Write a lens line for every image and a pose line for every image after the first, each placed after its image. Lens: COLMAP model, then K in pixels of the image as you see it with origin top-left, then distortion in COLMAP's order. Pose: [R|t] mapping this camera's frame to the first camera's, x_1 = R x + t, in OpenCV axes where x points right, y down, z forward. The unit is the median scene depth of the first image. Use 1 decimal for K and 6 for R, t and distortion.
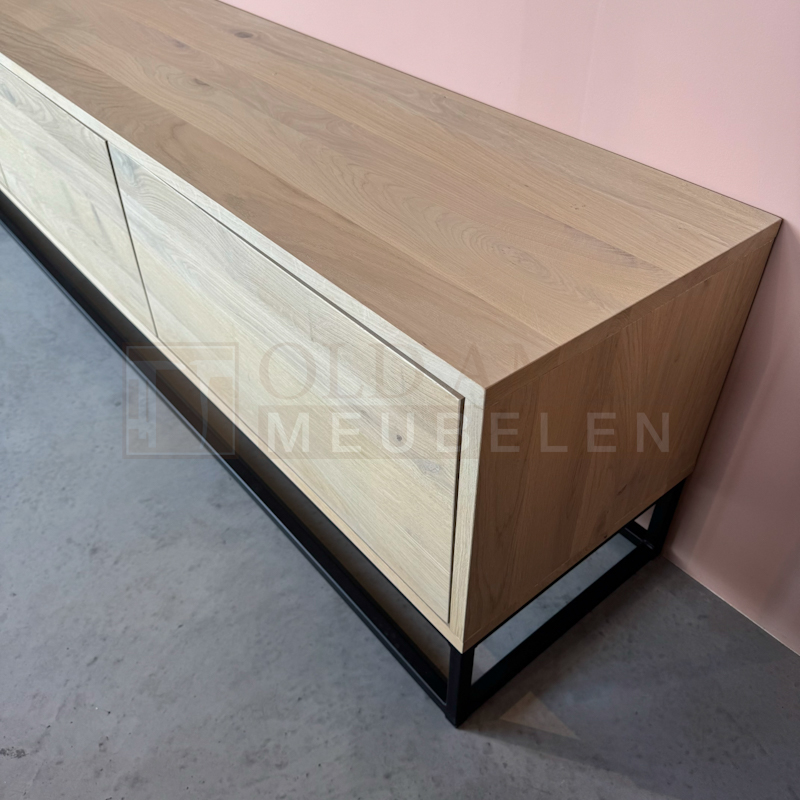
lens RADIAL K [[770.3, 0, 400.0], [0, 770.3, 400.0], [0, 0, 1]] dist [-0.008778, -0.023491]
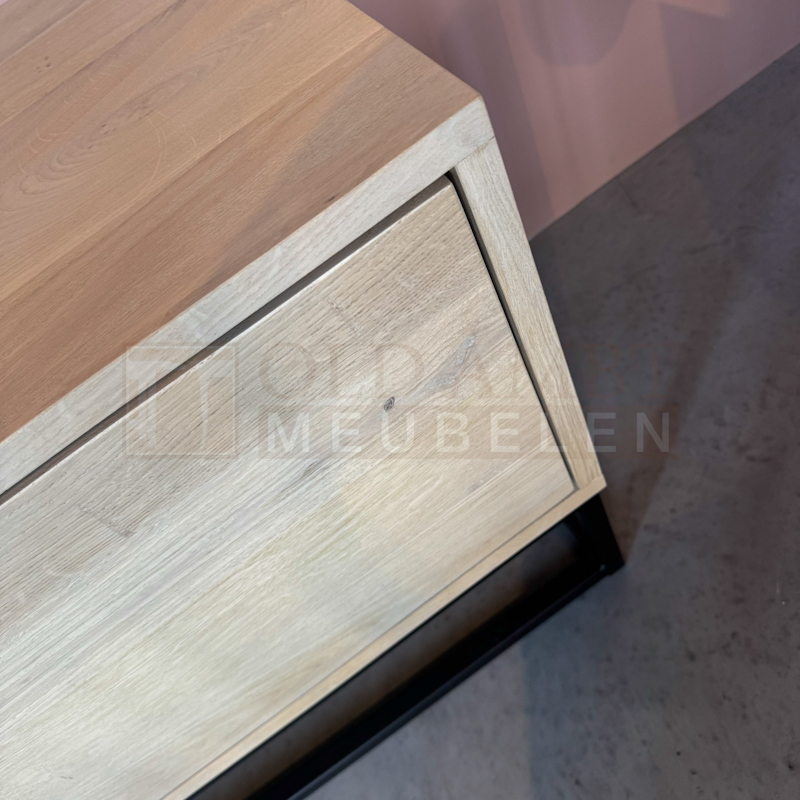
lens RADIAL K [[770.3, 0, 400.0], [0, 770.3, 400.0], [0, 0, 1]] dist [-0.008778, -0.023491]
pose [[0.146942, -0.851440, 0.503445, -0.217872], [0.865059, 0.357434, 0.352014, -0.110232], [-0.479667, 0.383785, 0.789069, 0.436619]]
